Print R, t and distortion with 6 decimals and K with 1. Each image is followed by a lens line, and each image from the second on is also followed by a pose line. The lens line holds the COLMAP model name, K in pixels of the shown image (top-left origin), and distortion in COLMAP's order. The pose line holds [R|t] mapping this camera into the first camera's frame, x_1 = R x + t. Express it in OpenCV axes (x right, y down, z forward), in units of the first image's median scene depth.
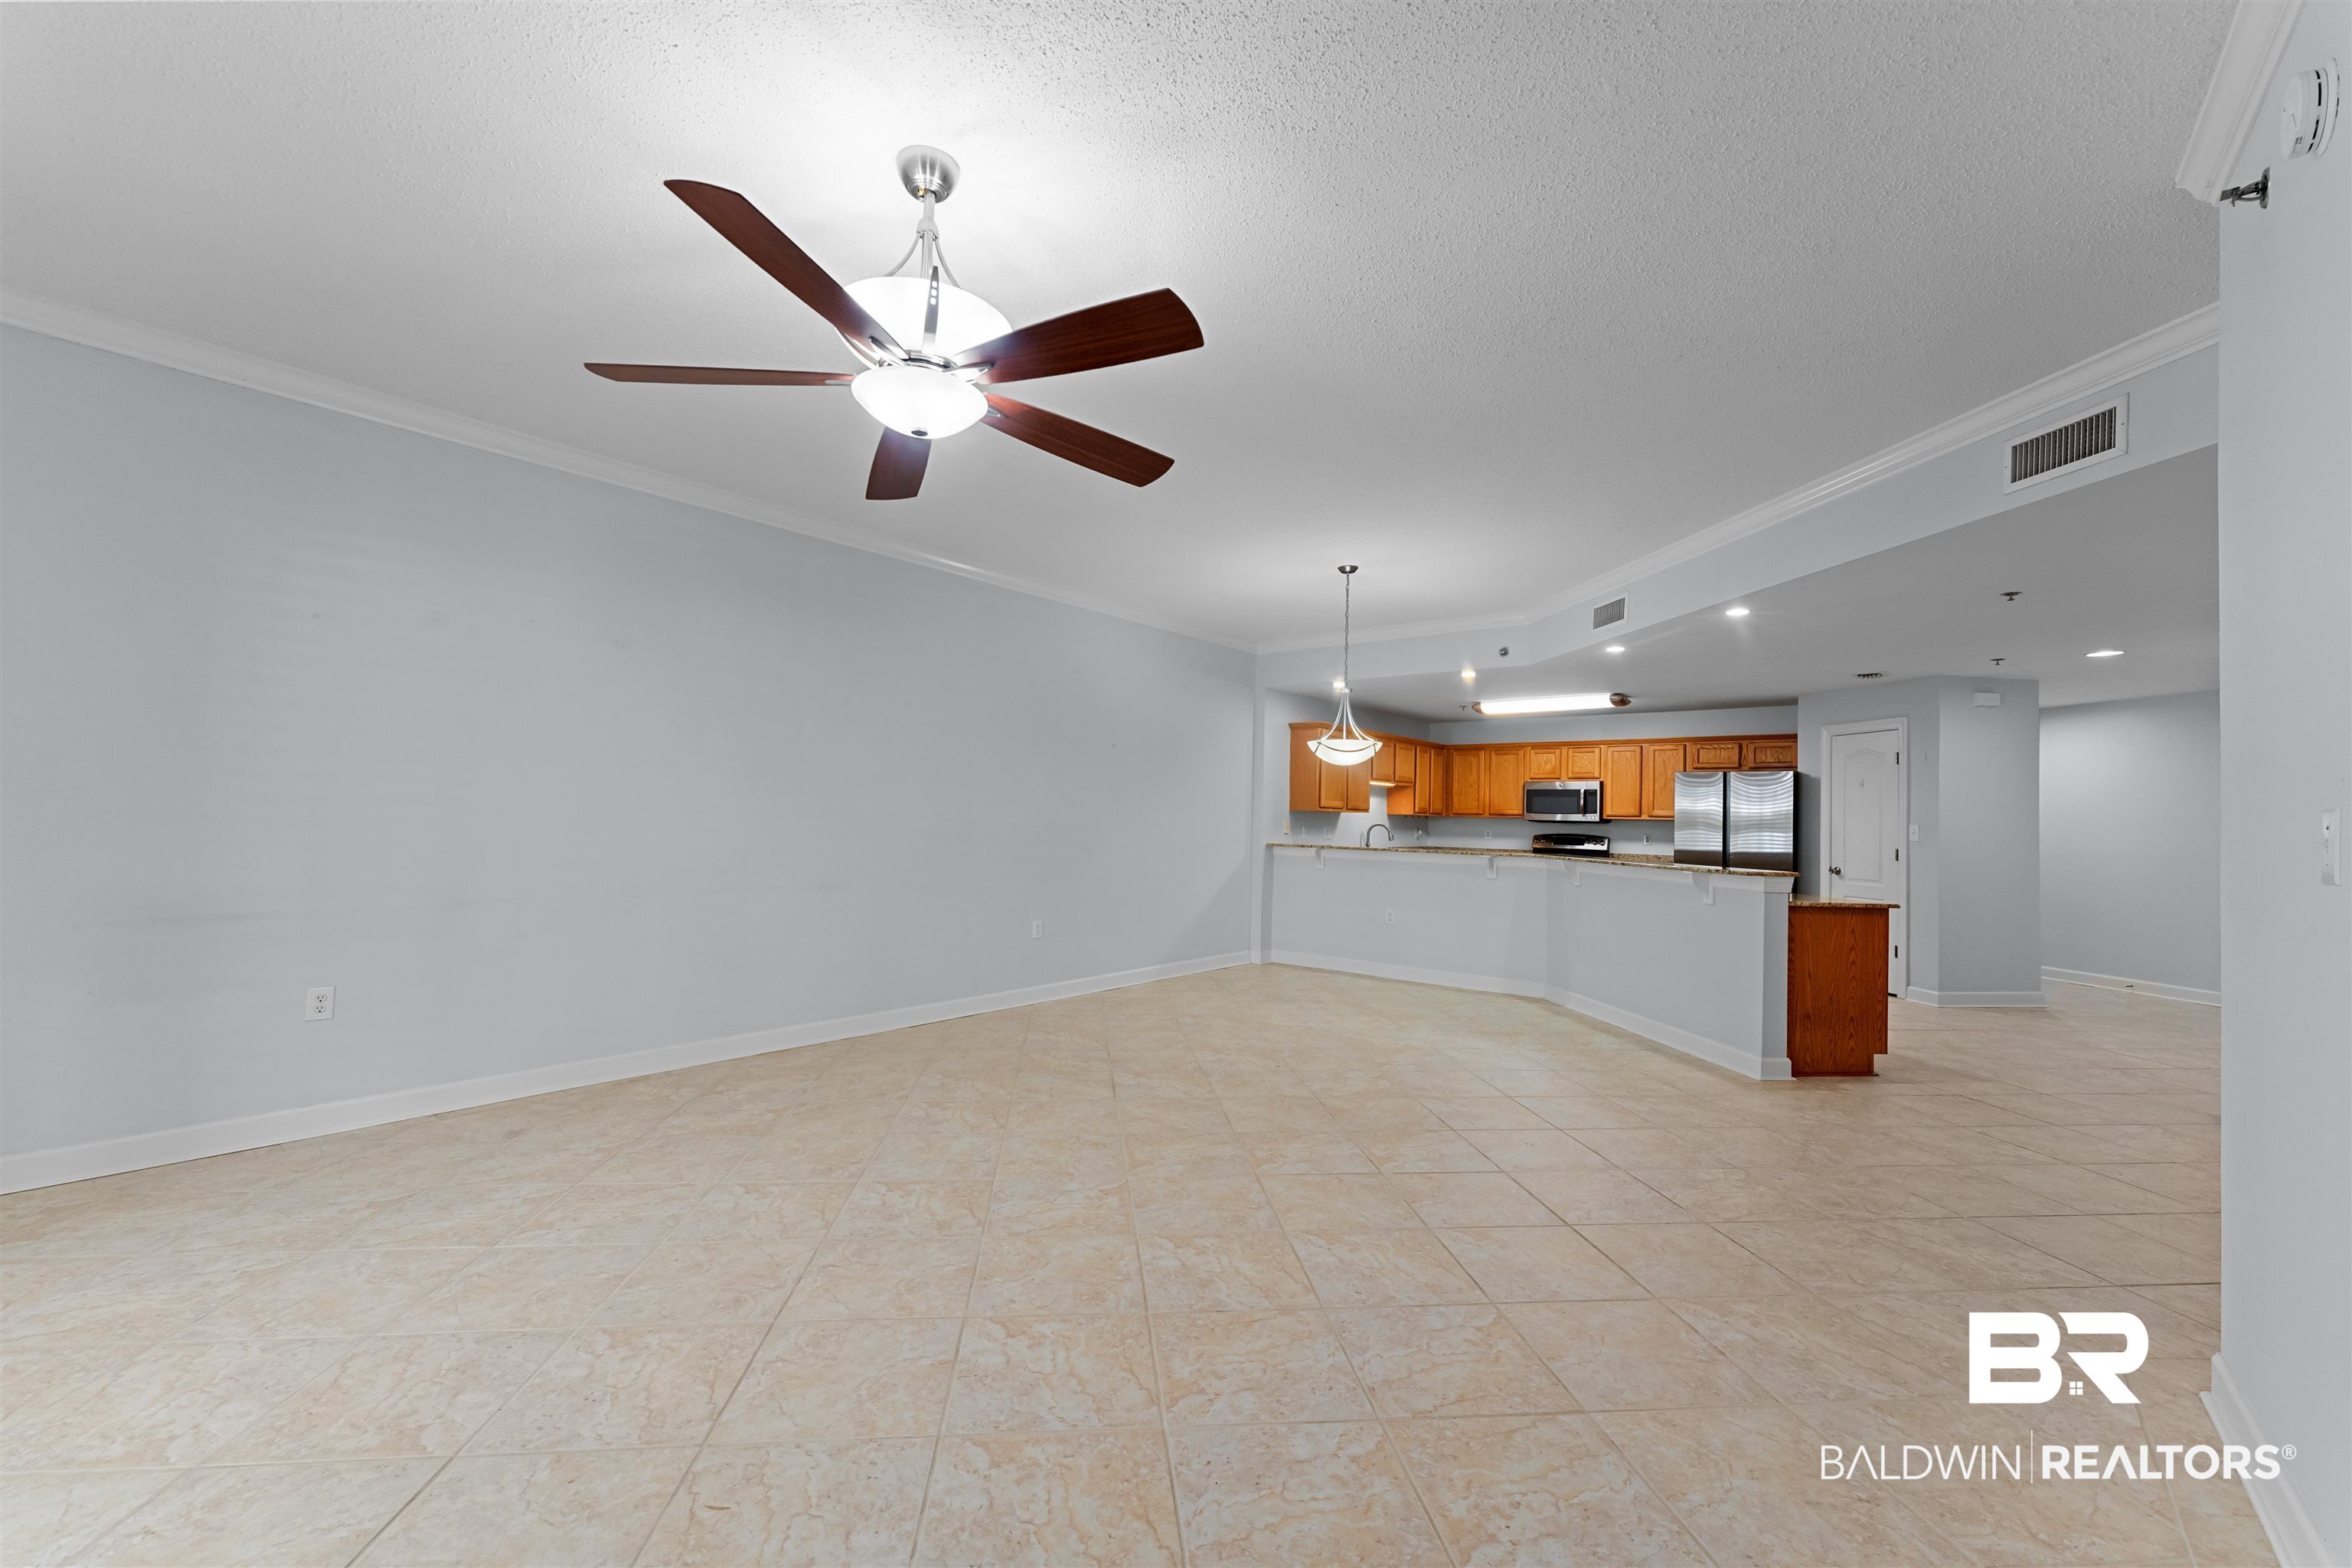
lens RADIAL K [[959.9, 0, 1161.5], [0, 959.9, 791.3], [0, 0, 1]] dist [0.001749, 0.000131]
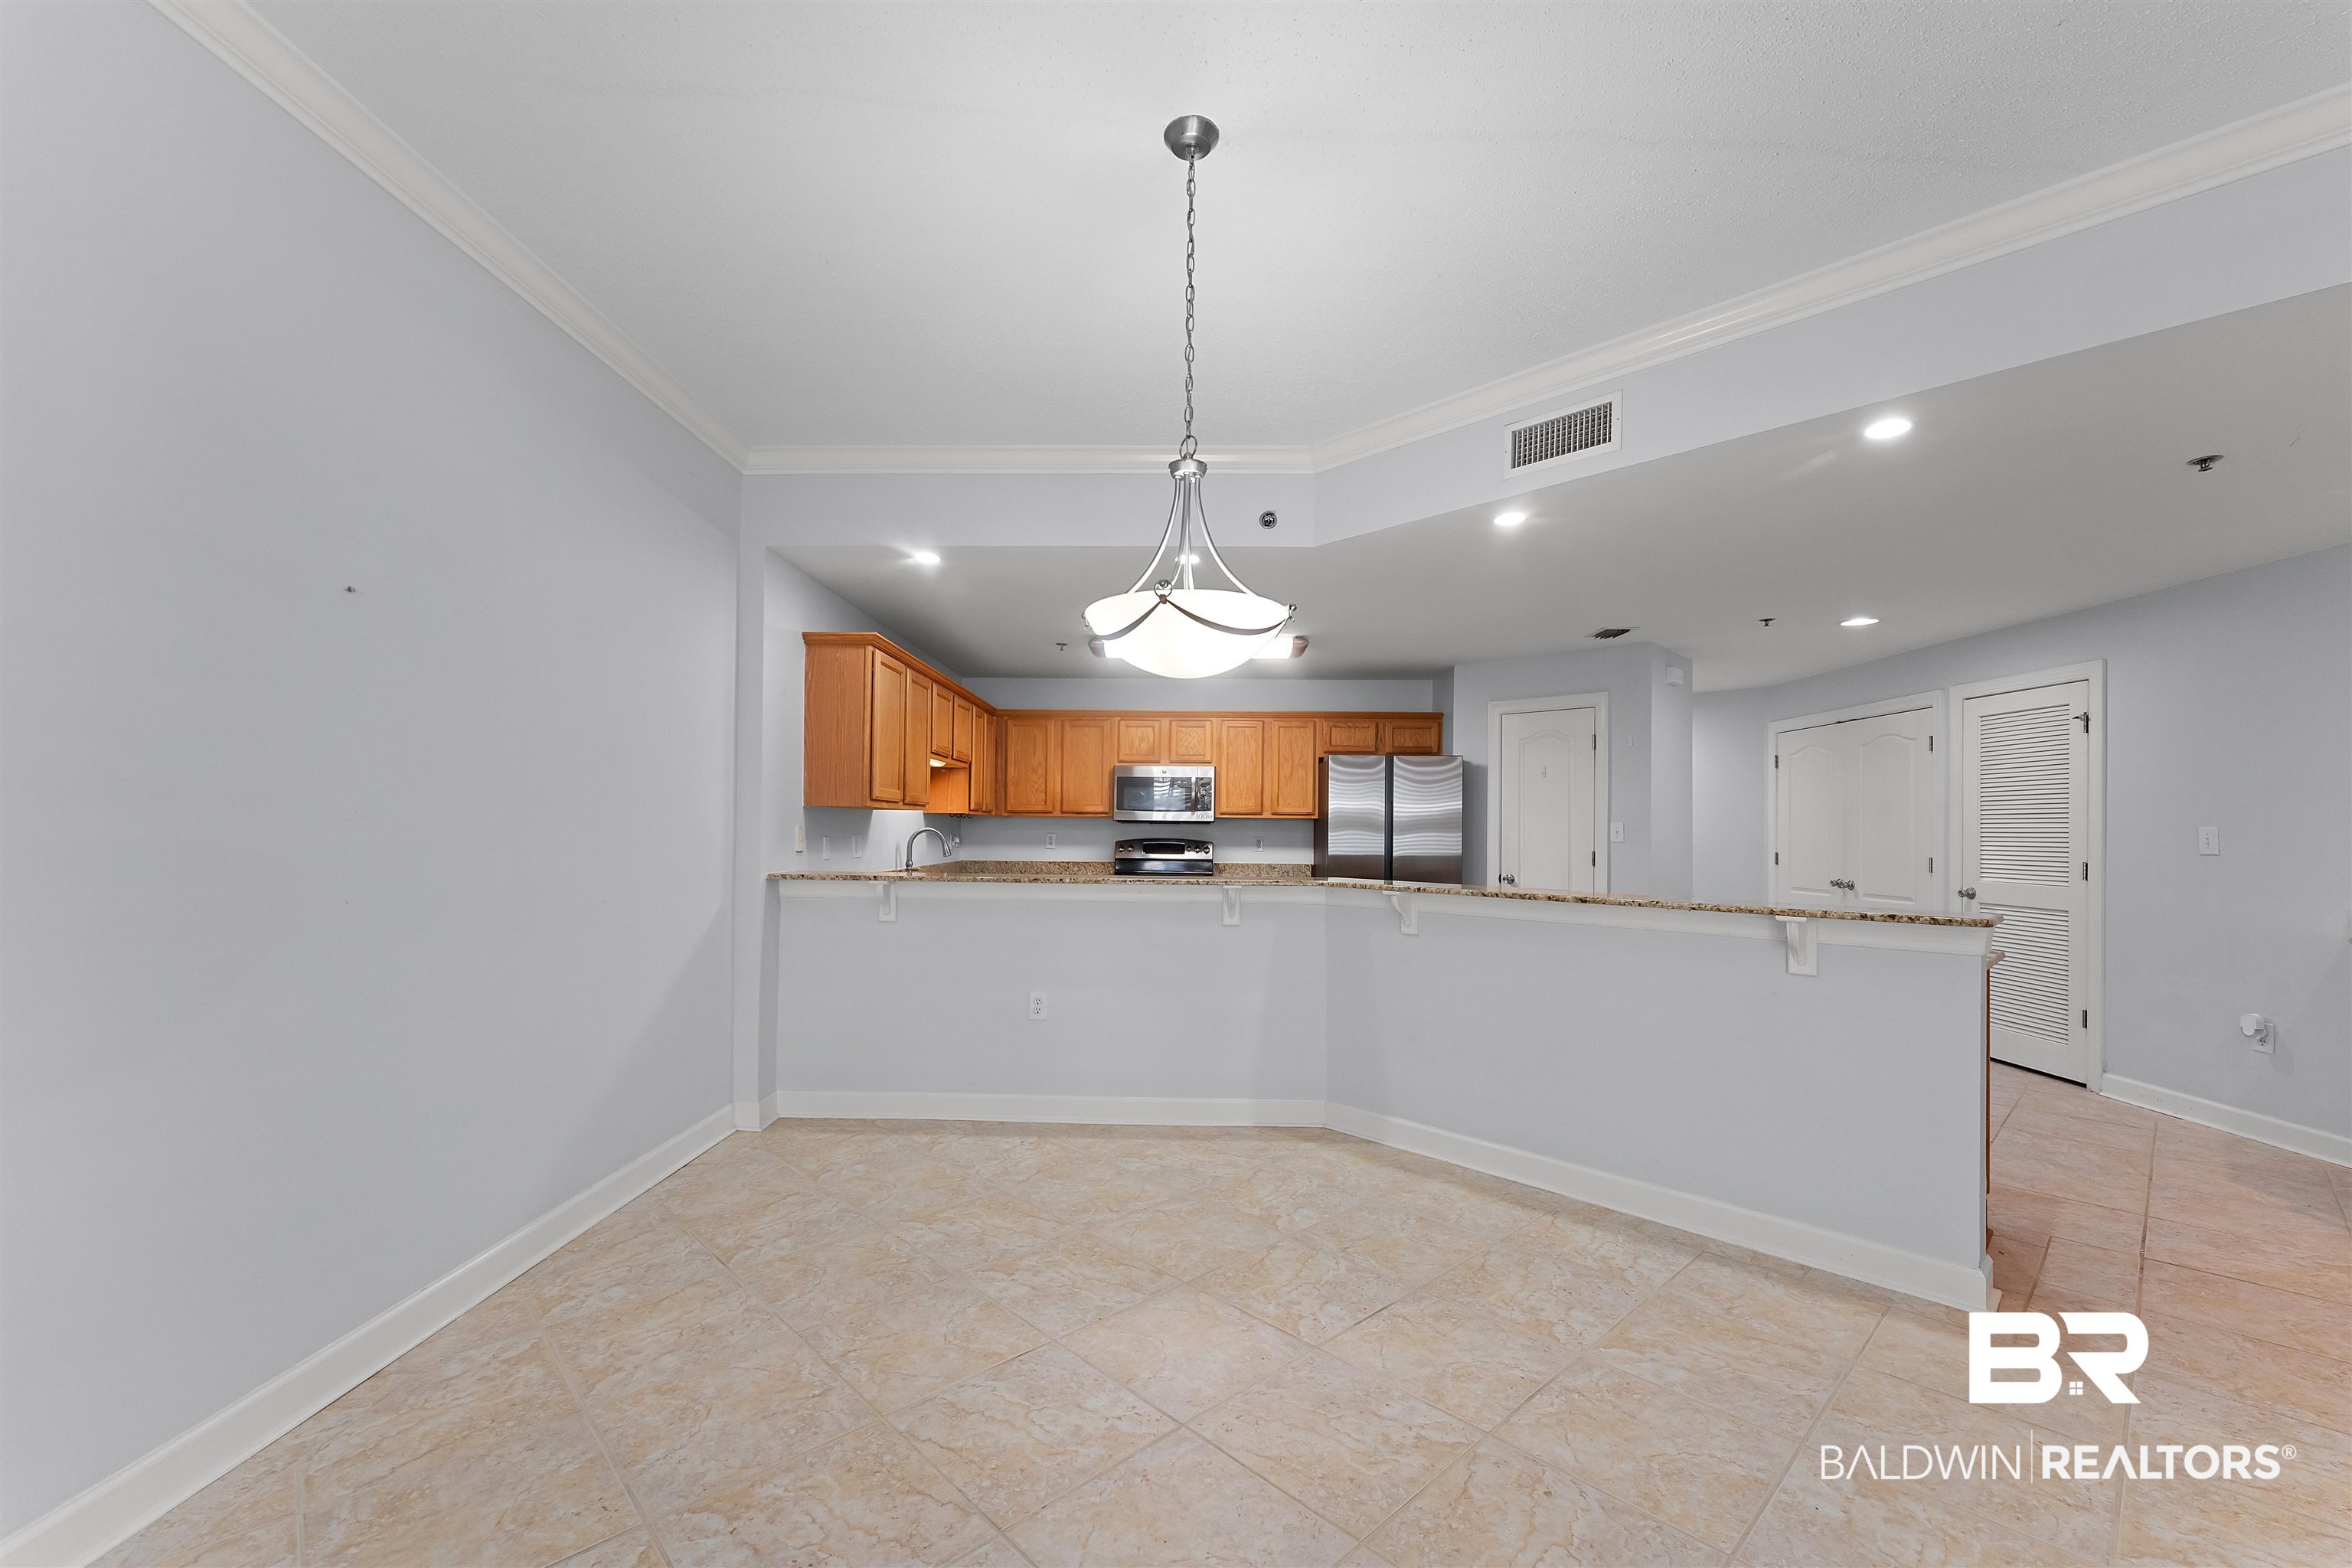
lens RADIAL K [[955.5, 0, 1167.9], [0, 955.5, 823.2], [0, 0, 1]] dist [0.002533, 0.000155]
pose [[0.788541, -0.010668, 0.614889, -0.026163], [-0.010234, 0.999483, 0.030465, 0.012143], [-0.614897, -0.030316, 0.788025, 0.495679]]
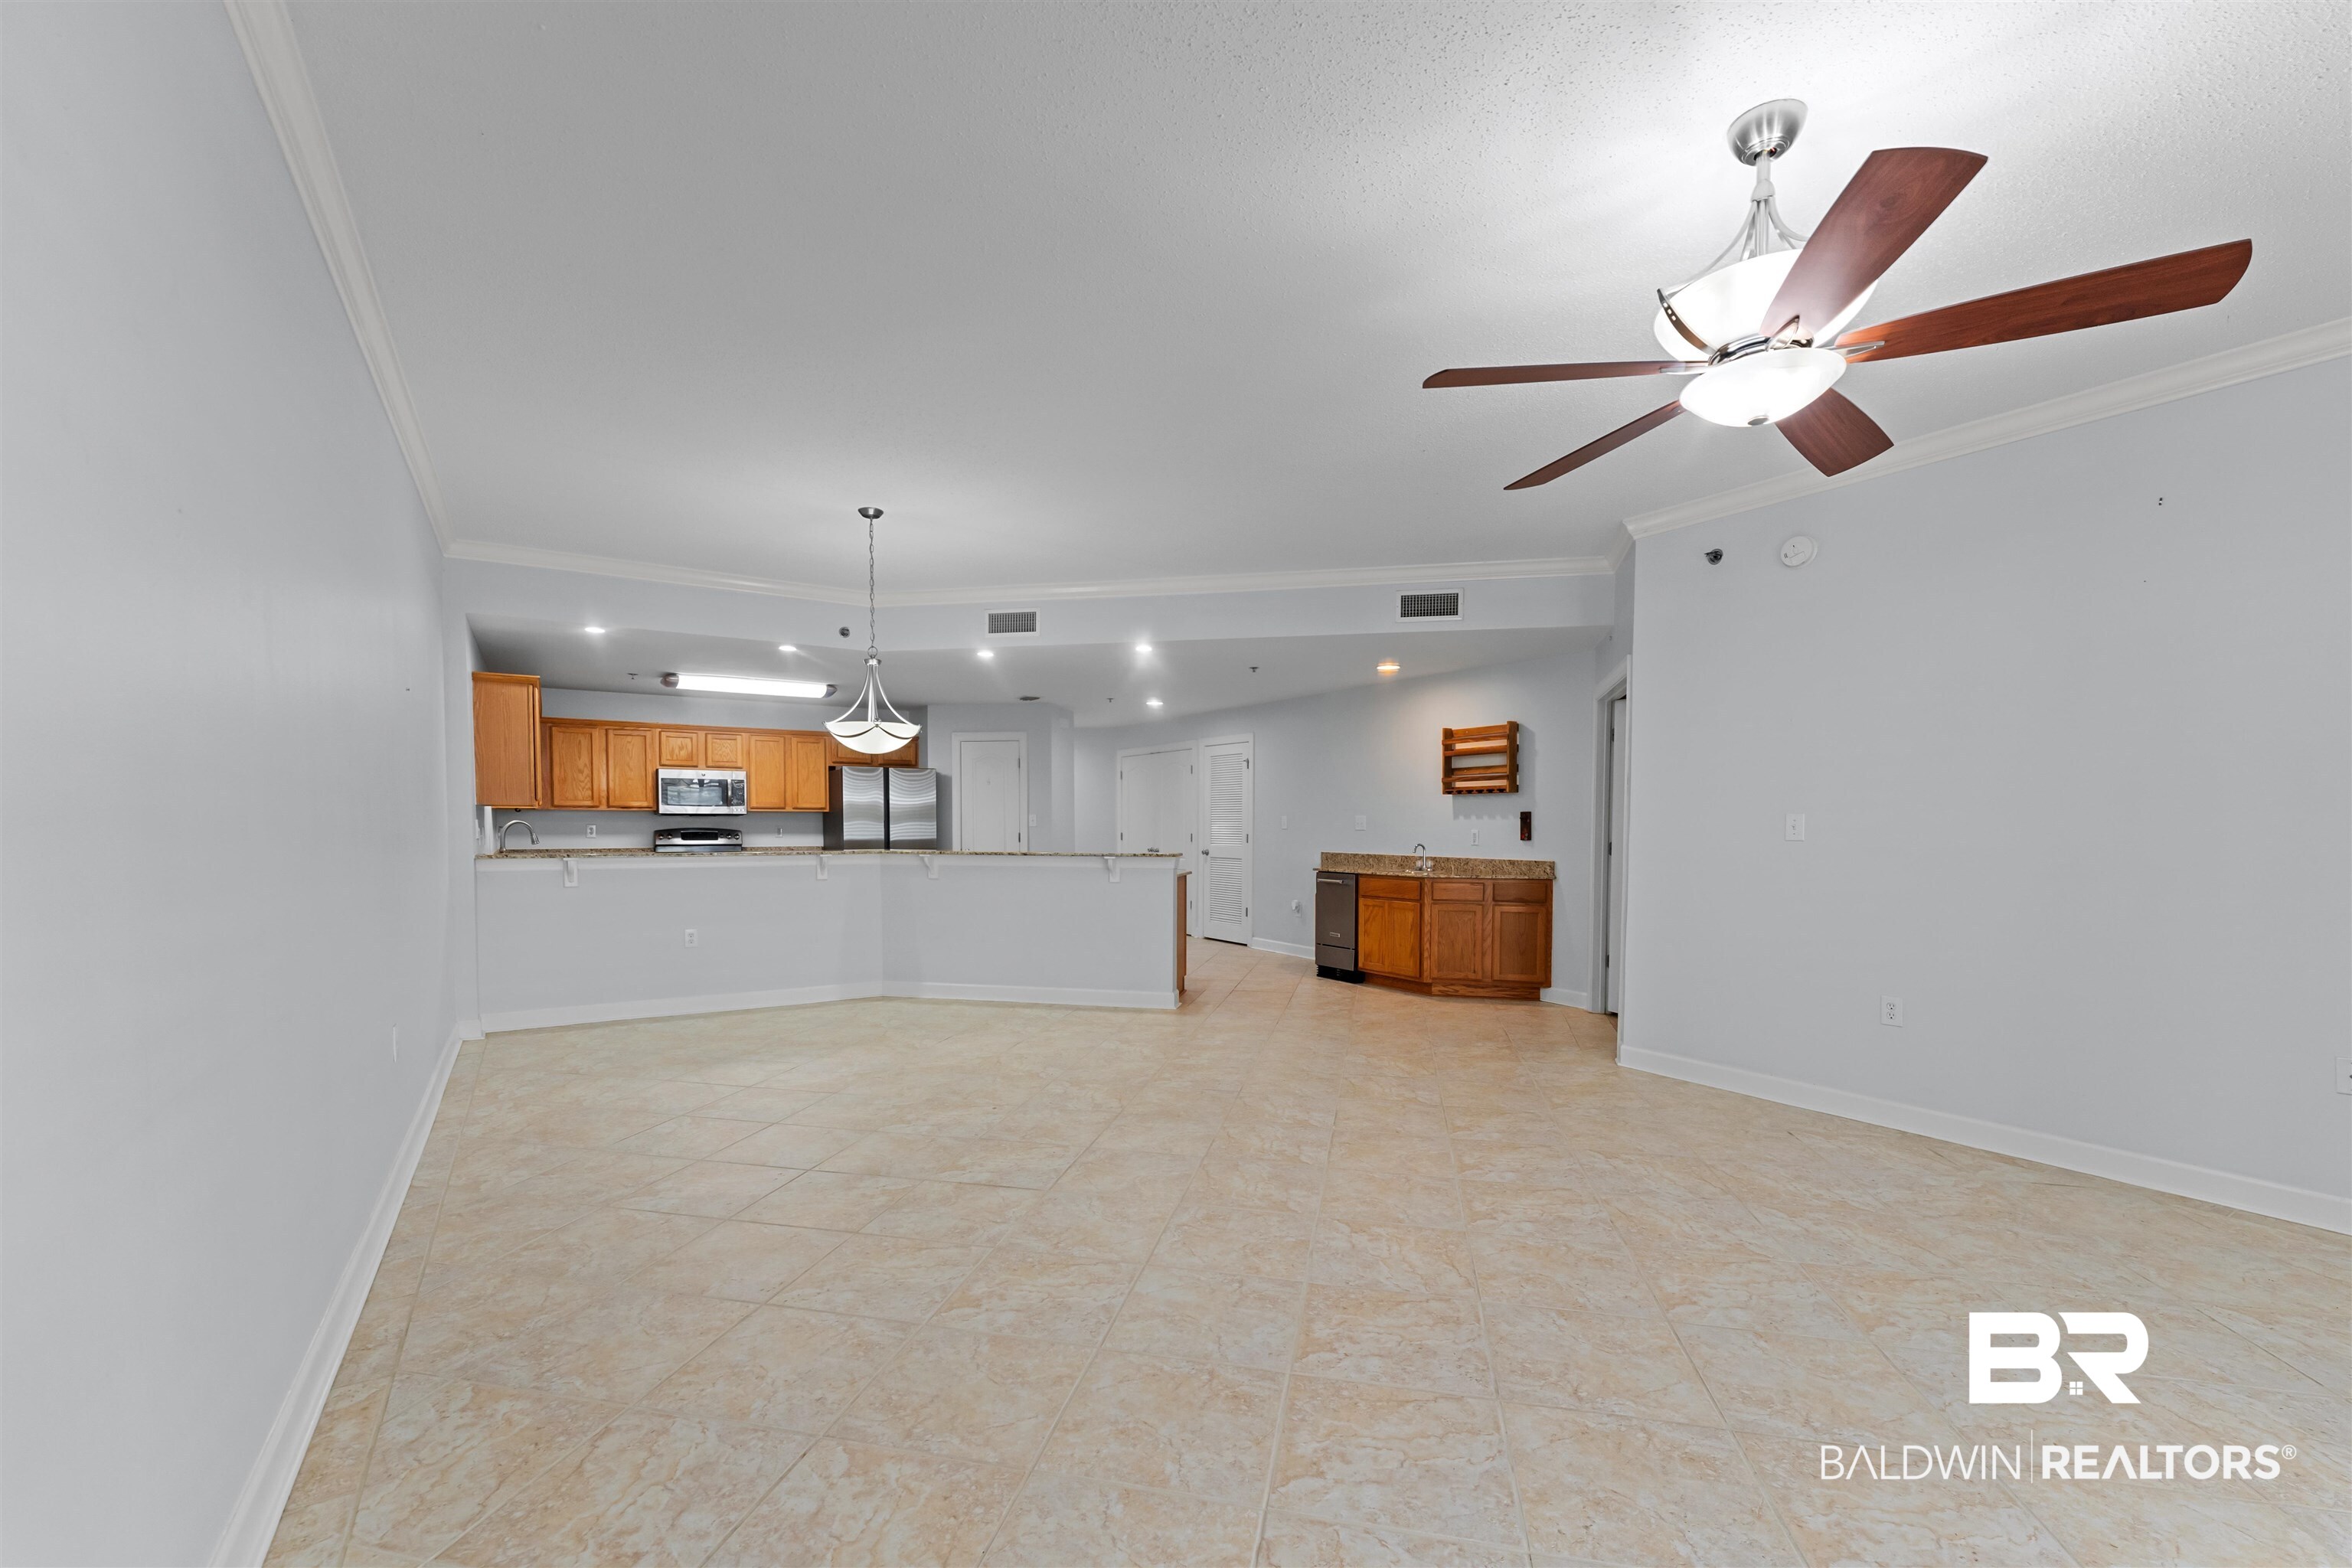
lens RADIAL K [[976.5, 0, 1168.5], [0, 976.5, 864.3], [0, 0, 1]] dist [0.002095, 0.000100]
pose [[0.310688, -0.062655, 0.948445, -0.373145], [-0.023815, 0.996999, 0.073664, -0.000062], [-0.950214, -0.045473, 0.308263, 0.340022]]
